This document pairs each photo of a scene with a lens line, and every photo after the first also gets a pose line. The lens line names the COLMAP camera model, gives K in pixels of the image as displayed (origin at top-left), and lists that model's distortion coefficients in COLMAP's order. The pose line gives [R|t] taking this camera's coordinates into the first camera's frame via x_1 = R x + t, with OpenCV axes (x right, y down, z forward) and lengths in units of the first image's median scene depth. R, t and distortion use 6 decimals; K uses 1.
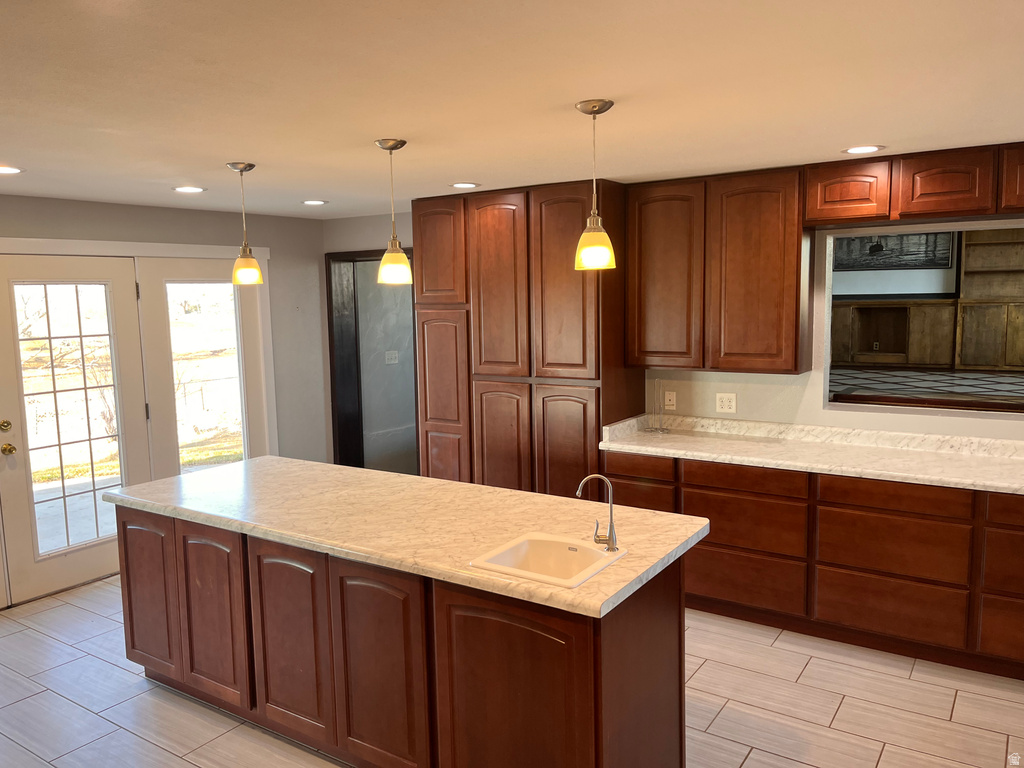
lens RADIAL K [[780.0, 0, 512.0], [0, 780.0, 384.0], [0, 0, 1]] dist [0.031364, -0.007271]
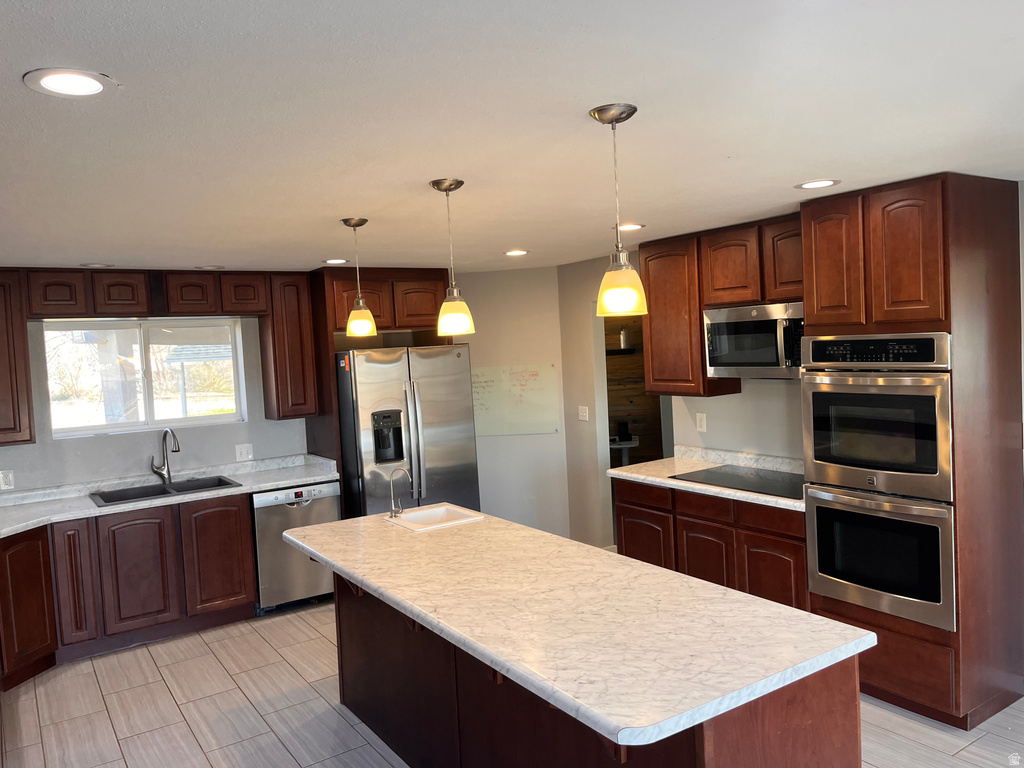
lens RADIAL K [[783.4, 0, 519.8], [0, 783.4, 383.1], [0, 0, 1]] dist [0.028150, -0.003060]
pose [[-0.923918, 0.048497, 0.379505, -0.564019], [0.114155, 0.981694, 0.152464, -0.205153], [-0.365164, 0.184187, -0.912541, 1.819865]]
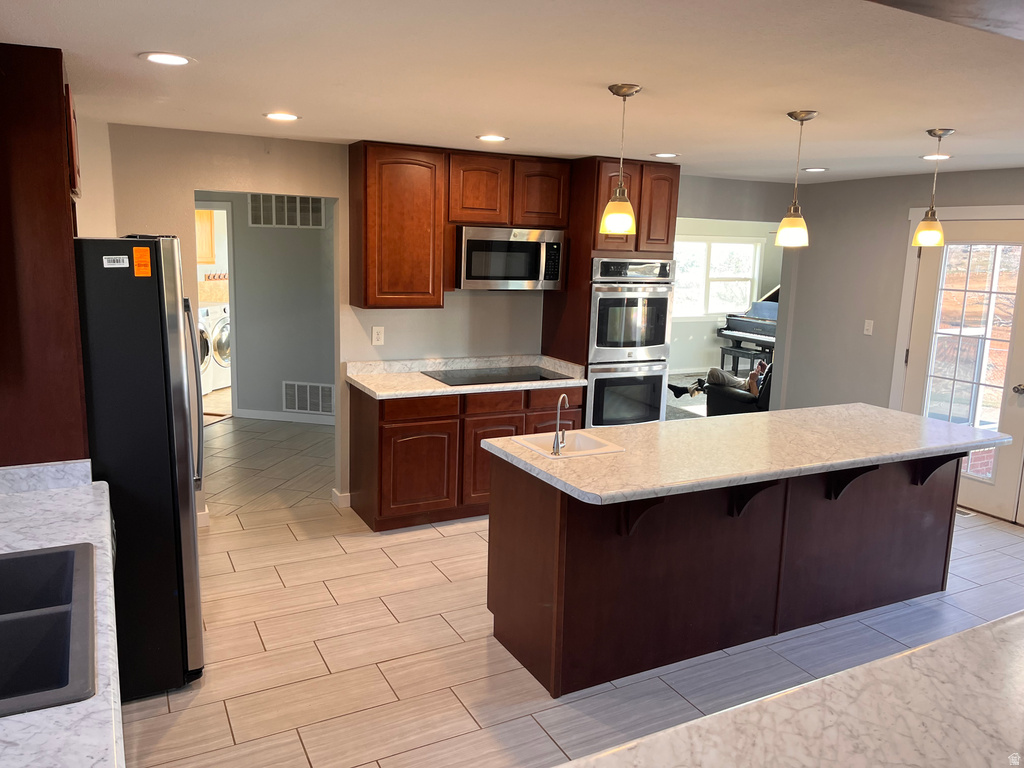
lens RADIAL K [[769.3, 0, 512.0], [0, 769.3, 384.0], [0, 0, 1]] dist [0.066523, -0.001491]
pose [[-0.475002, 0.161063, -0.865120, 0.997617], [-0.118698, 0.962396, 0.244345, -0.162656], [0.871943, 0.218753, -0.438022, 1.174877]]
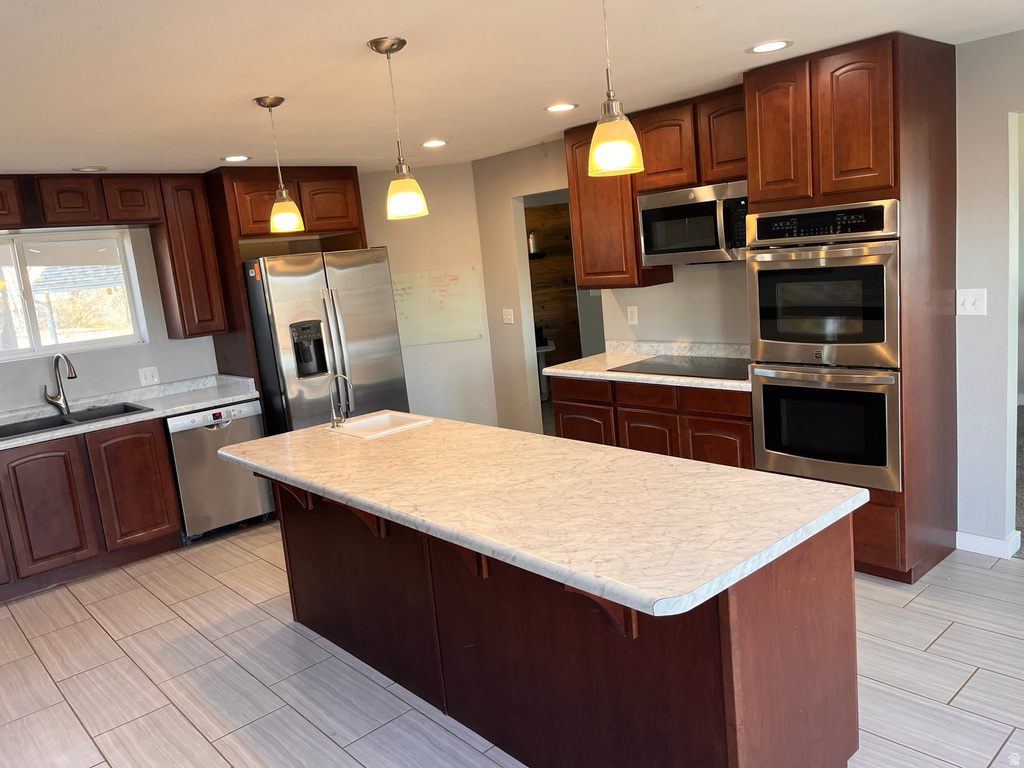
lens RADIAL K [[780.0, 0, 512.0], [0, 780.0, 384.0], [0, 0, 1]] dist [0.031364, -0.007271]
pose [[-0.962223, 0.070270, 0.263036, -0.463697], [0.143496, 0.951930, 0.270624, -0.169837], [-0.231376, 0.298145, -0.926053, 1.800975]]
